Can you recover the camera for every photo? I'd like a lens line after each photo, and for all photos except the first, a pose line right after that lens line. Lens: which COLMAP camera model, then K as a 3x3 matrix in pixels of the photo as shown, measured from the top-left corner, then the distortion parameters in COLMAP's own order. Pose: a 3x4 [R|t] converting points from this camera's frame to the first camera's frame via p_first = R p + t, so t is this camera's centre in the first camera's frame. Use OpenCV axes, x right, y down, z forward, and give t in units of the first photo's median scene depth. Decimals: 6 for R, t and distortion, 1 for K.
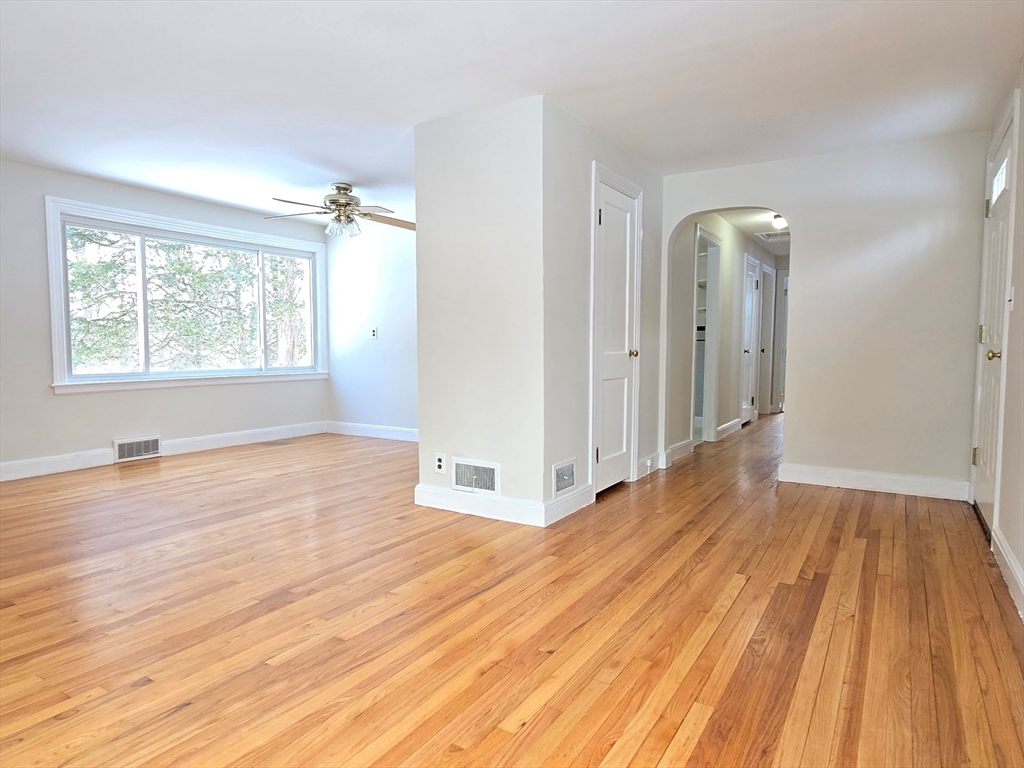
lens RADIAL K [[628.6, 0, 513.2], [0, 628.6, 386.9], [0, 0, 1]] dist [0.004156, 0.001696]
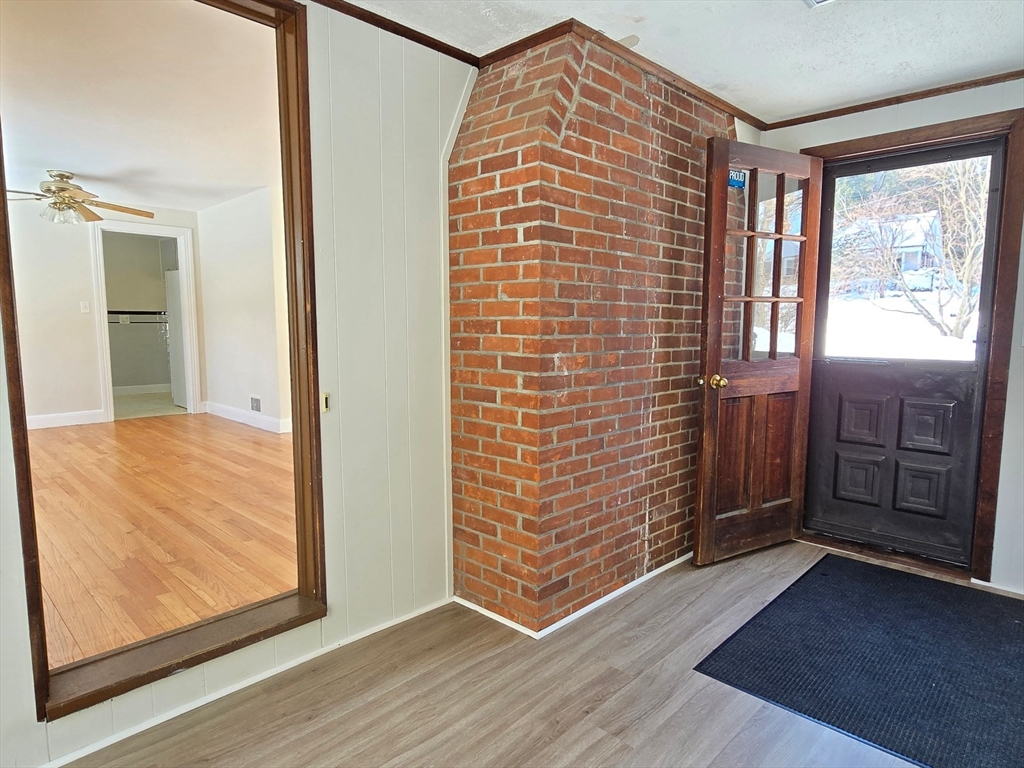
lens RADIAL K [[607.2, 0, 516.2], [0, 607.2, 390.0], [0, 0, 1]] dist [-0.003490, -0.002352]
pose [[0.210350, -0.110777, 0.971330, -1.487510], [0.063087, 0.993027, 0.099589, -0.029644], [-0.975588, 0.040329, 0.215872, 0.114050]]
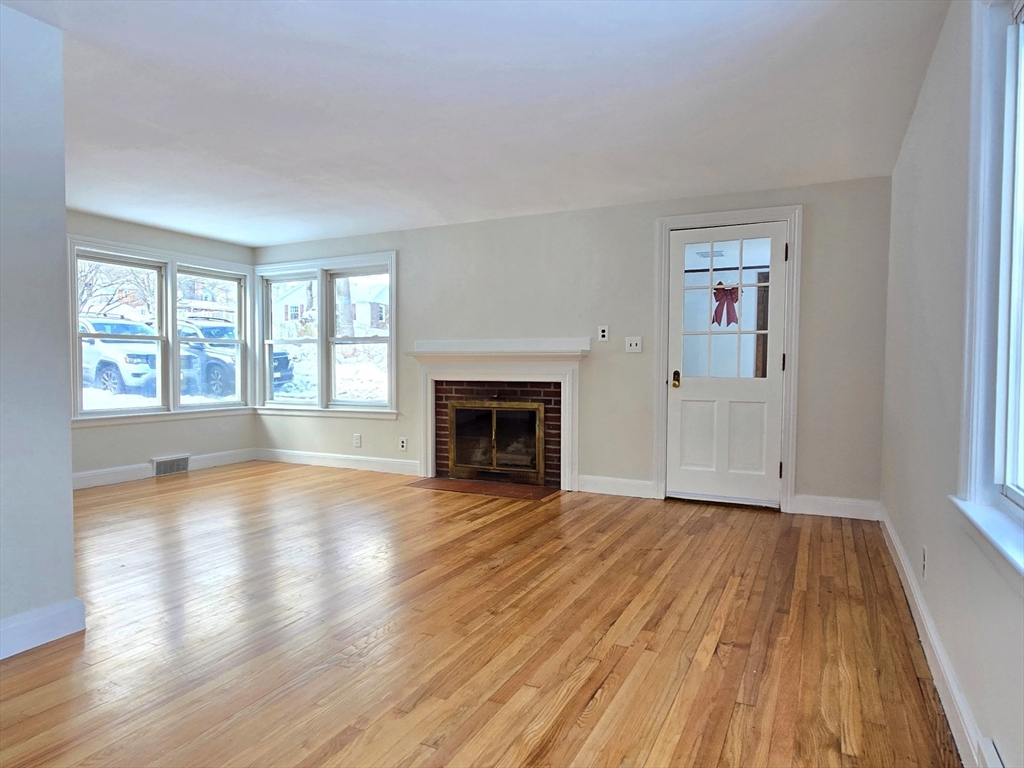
lens RADIAL K [[628.6, 0, 513.2], [0, 628.6, 386.9], [0, 0, 1]] dist [0.004156, 0.001696]
pose [[-0.995107, -0.009550, -0.098344, -0.531195], [-0.019468, 0.994758, 0.100388, -0.127307], [0.096870, 0.101811, -0.990076, 1.668637]]
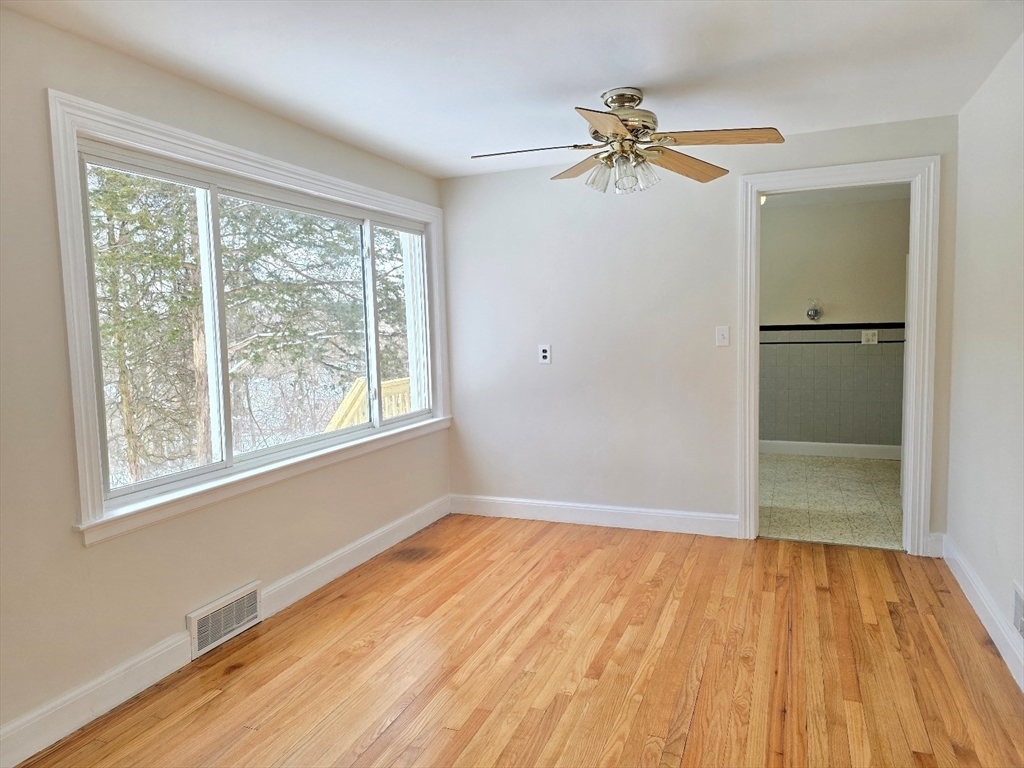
lens RADIAL K [[684.7, 0, 508.1], [0, 684.7, 385.0], [0, 0, 1]] dist [0.059535, -0.059610]
pose [[0.985199, -0.046088, 0.165101, -0.636660], [0.042681, 0.998797, 0.024130, -0.125477], [-0.166015, -0.016727, 0.985981, 0.589659]]
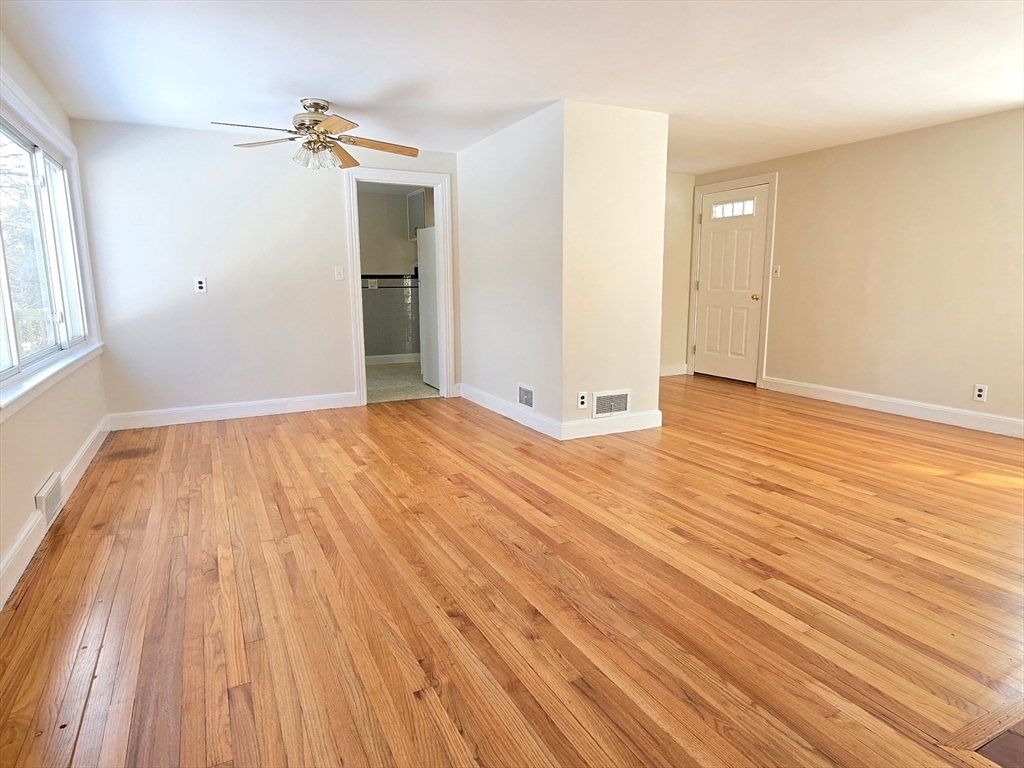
lens RADIAL K [[607.2, 0, 516.2], [0, 607.2, 390.0], [0, 0, 1]] dist [-0.003490, -0.002352]
pose [[0.512507, -0.159356, 0.843766, -1.142905], [0.064292, 0.986992, 0.147355, -0.075464], [-0.856273, -0.021273, 0.516086, 0.505687]]
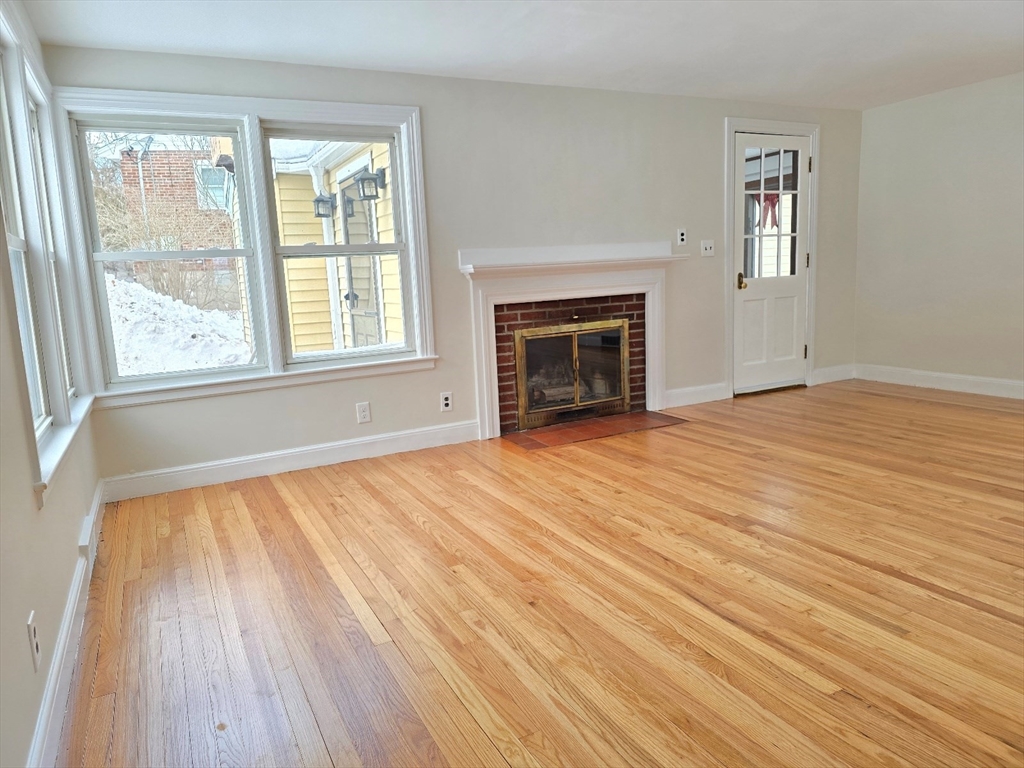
lens RADIAL K [[684.7, 0, 508.1], [0, 684.7, 385.0], [0, 0, 1]] dist [0.059535, -0.059610]
pose [[-0.517193, 0.154855, -0.841743, 0.515630], [-0.011359, 0.982167, 0.187668, -0.074541], [0.855793, 0.106622, -0.506211, 0.794740]]
